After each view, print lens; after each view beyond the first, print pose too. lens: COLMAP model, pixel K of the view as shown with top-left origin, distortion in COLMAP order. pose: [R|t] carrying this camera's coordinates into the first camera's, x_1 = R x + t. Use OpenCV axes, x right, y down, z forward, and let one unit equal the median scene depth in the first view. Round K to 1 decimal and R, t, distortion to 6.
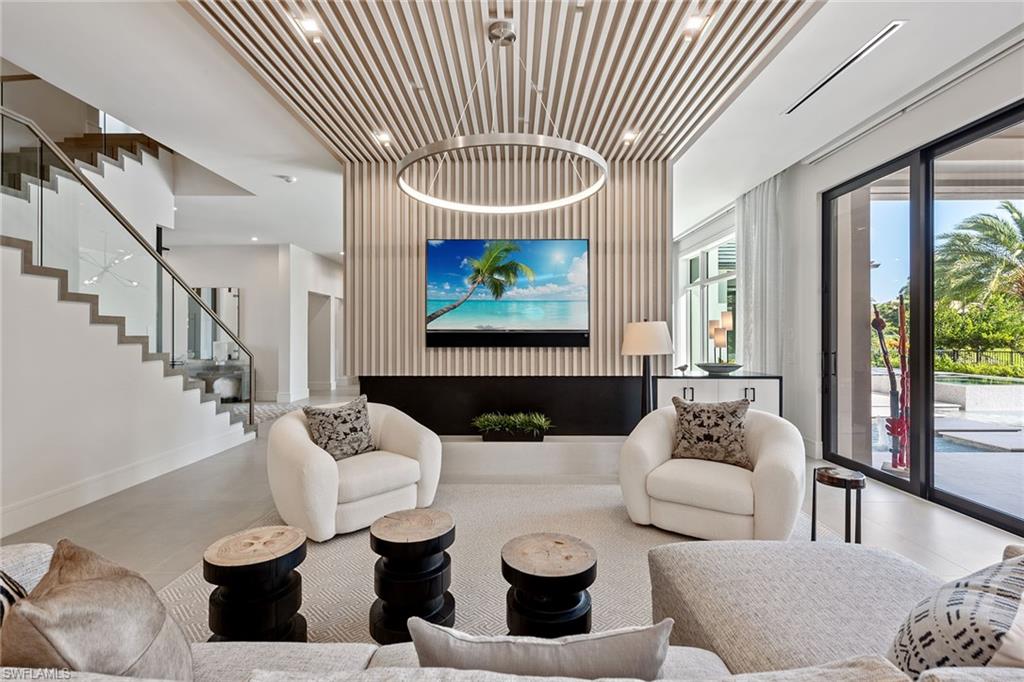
lens RADIAL K [[478.9, 0, 512.0], [0, 478.9, 340.5], [0, 0, 1]] dist [-0.002116, -0.000361]
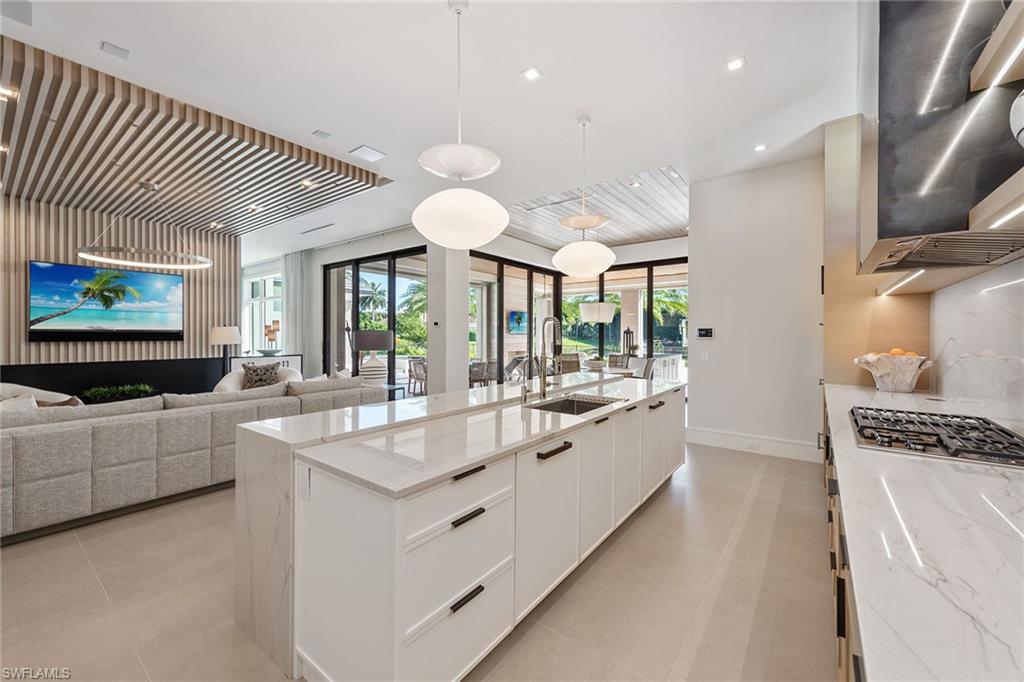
lens RADIAL K [[404.6, 0, 516.7], [0, 404.6, 339.7], [0, 0, 1]] dist [-0.002145, -0.000218]
pose [[0.595772, -0.004927, 0.803139, -0.272588], [0.000522, 0.999983, 0.005746, 0.002285], [-0.803154, -0.003004, 0.595765, -0.752034]]
